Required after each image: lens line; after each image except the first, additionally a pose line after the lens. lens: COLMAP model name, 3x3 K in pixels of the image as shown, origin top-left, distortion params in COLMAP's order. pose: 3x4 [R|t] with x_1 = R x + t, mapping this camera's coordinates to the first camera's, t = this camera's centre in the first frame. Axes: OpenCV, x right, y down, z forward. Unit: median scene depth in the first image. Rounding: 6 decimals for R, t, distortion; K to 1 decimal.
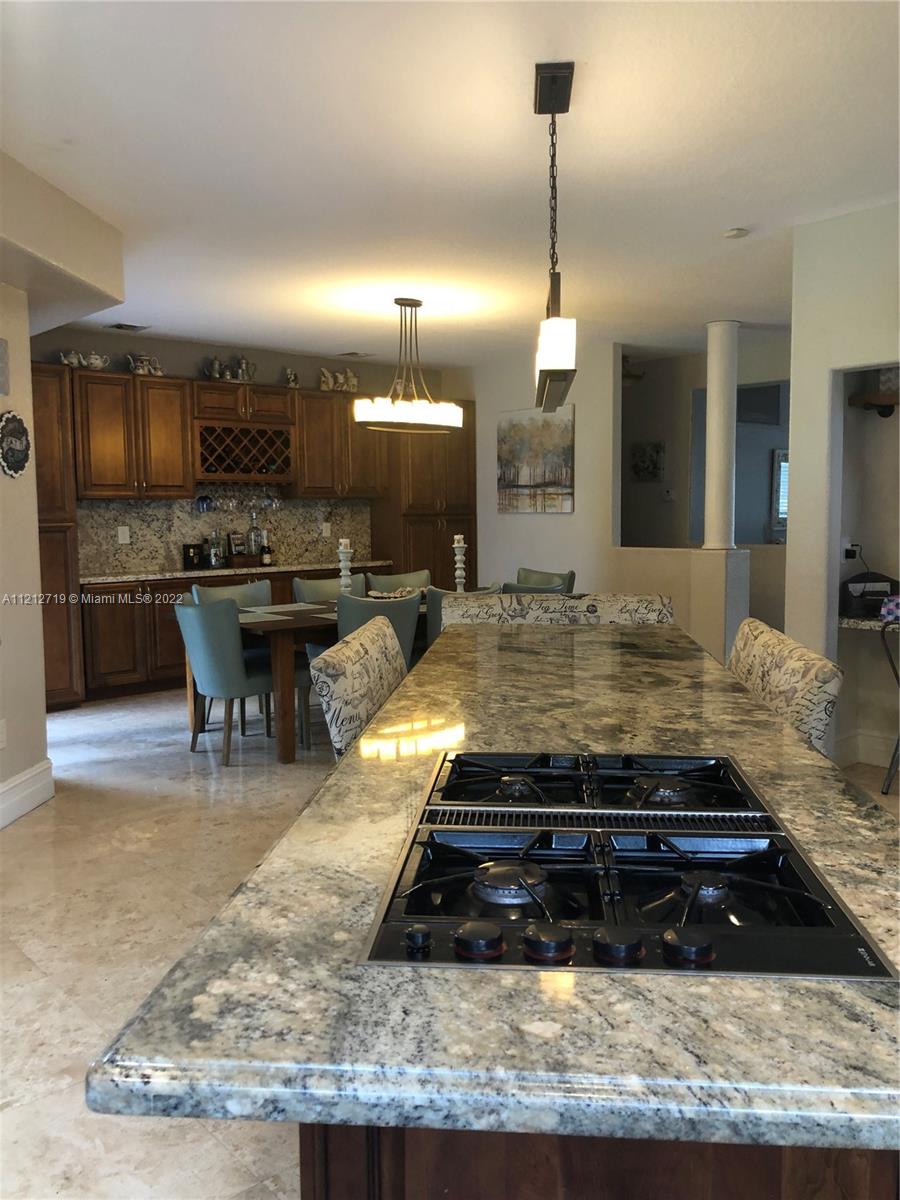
lens RADIAL K [[988.2, 0, 450.6], [0, 988.2, 599.6], [0, 0, 1]] dist [0.003962, 0.000574]
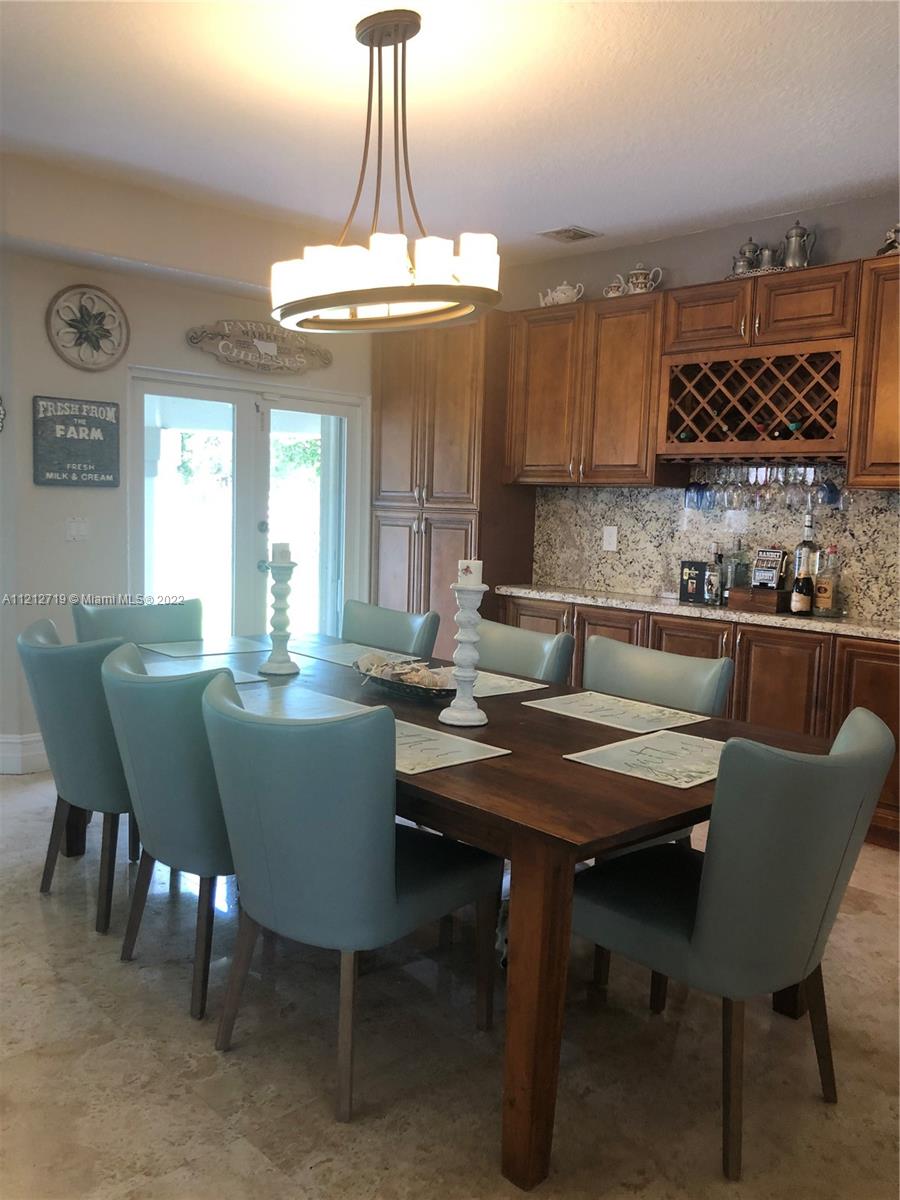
lens RADIAL K [[988.2, 0, 449.3], [0, 988.2, 602.0], [0, 0, 1]] dist [0.003962, 0.000574]
pose [[0.010494, 0.111176, -0.993745, 0.357153], [-0.119634, 0.986802, 0.109136, -0.081568], [0.992763, 0.117740, 0.023656, 0.853953]]
